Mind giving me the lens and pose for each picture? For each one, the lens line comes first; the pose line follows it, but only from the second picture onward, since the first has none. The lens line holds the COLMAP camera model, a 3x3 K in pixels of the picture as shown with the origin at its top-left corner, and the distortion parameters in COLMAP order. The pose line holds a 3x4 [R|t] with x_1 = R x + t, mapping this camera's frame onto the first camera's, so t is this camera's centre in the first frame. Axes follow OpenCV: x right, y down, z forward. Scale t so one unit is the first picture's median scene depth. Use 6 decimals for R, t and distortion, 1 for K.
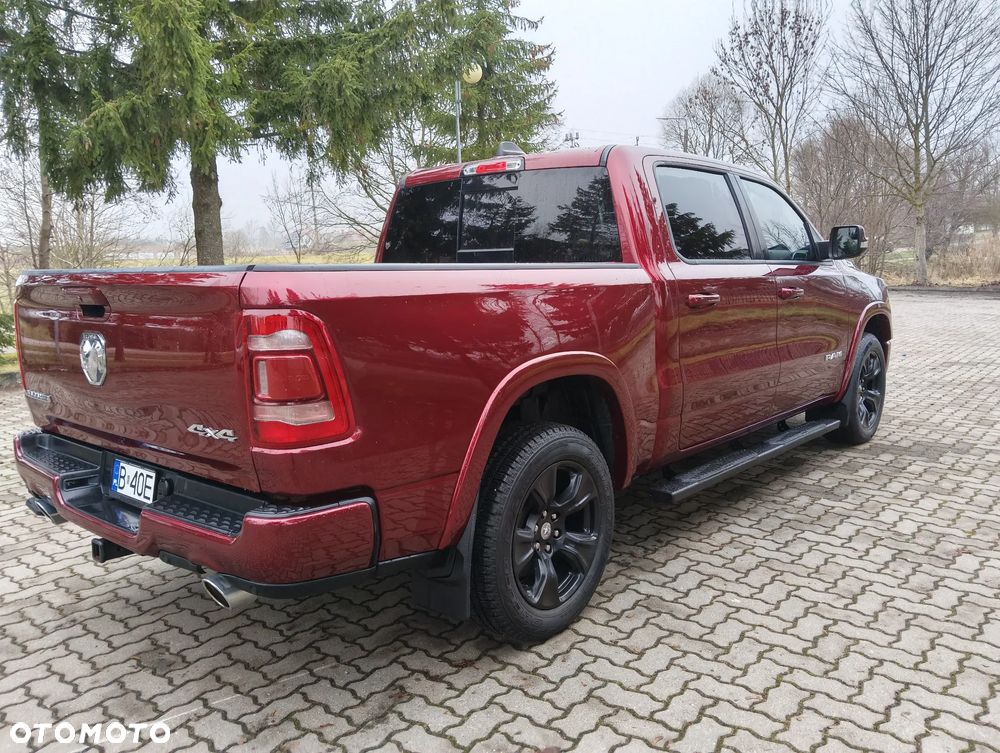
lens RADIAL K [[792.4, 0, 497.7], [0, 792.4, 377.8], [0, 0, 1]] dist [0.029376, -0.072016]
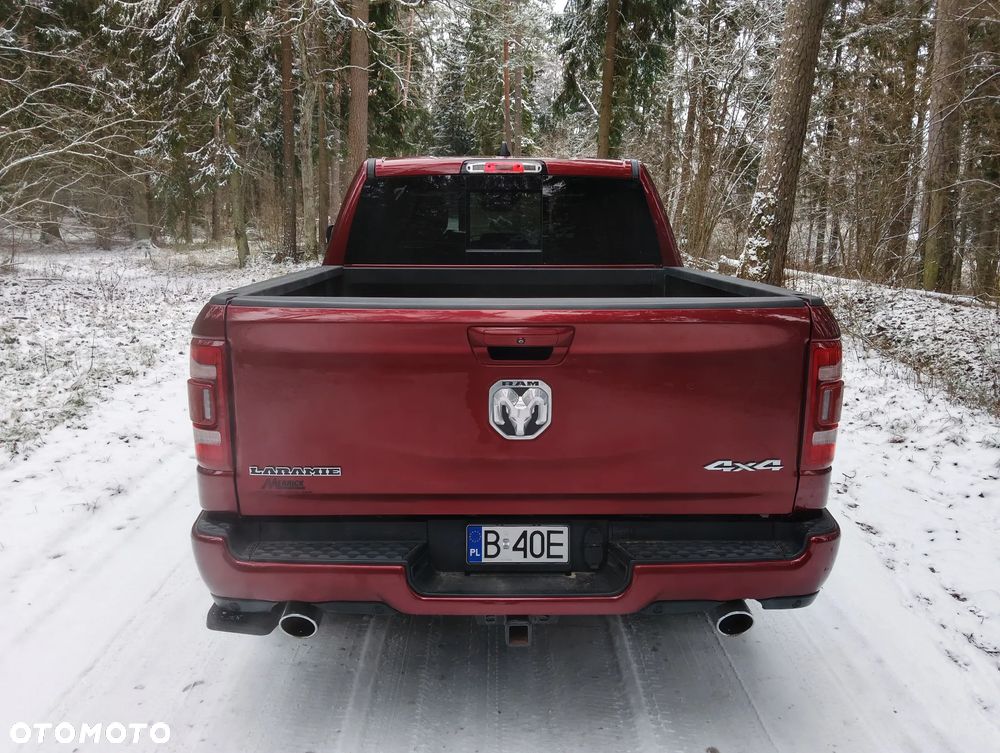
lens RADIAL K [[792.4, 0, 490.7], [0, 792.4, 381.8], [0, 0, 1]] dist [0.029376, -0.072016]
pose [[0.764011, -0.108024, 0.636096, -0.900983], [0.073958, 0.994049, 0.079983, -0.102346], [-0.640950, -0.014064, 0.767453, 0.325180]]
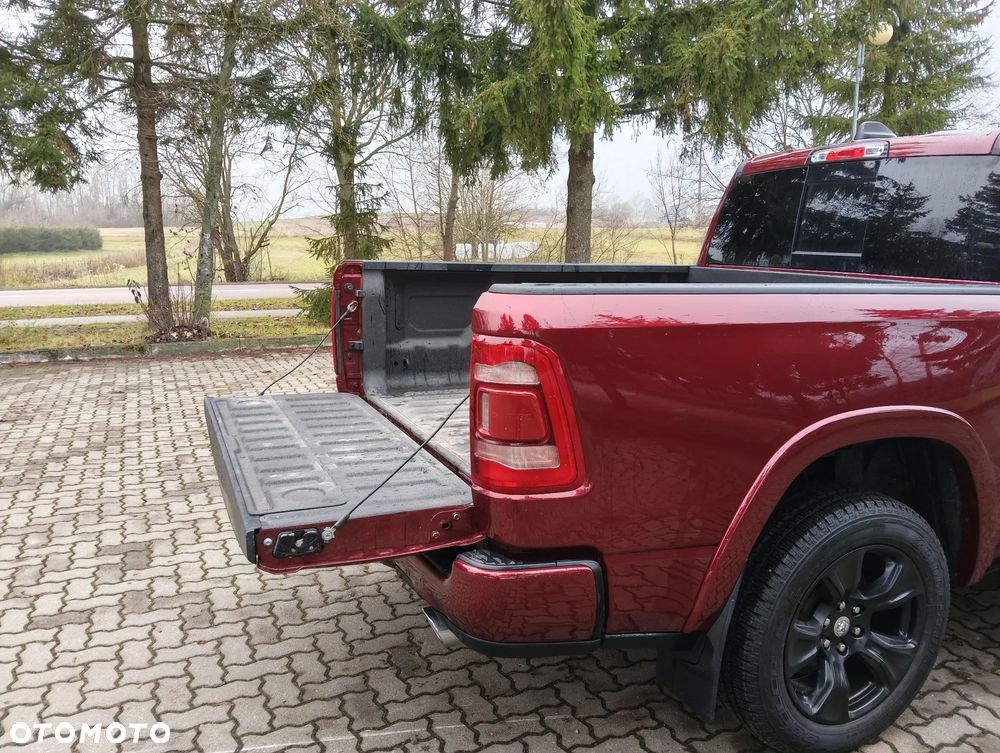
lens RADIAL K [[792.4, 0, 514.2], [0, 792.4, 381.4], [0, 0, 1]] dist [0.029376, -0.072016]
pose [[0.900879, 0.114182, -0.418784, 0.068869], [-0.098508, 0.993389, 0.058940, -0.061323], [0.422746, -0.011845, 0.906171, 0.147150]]
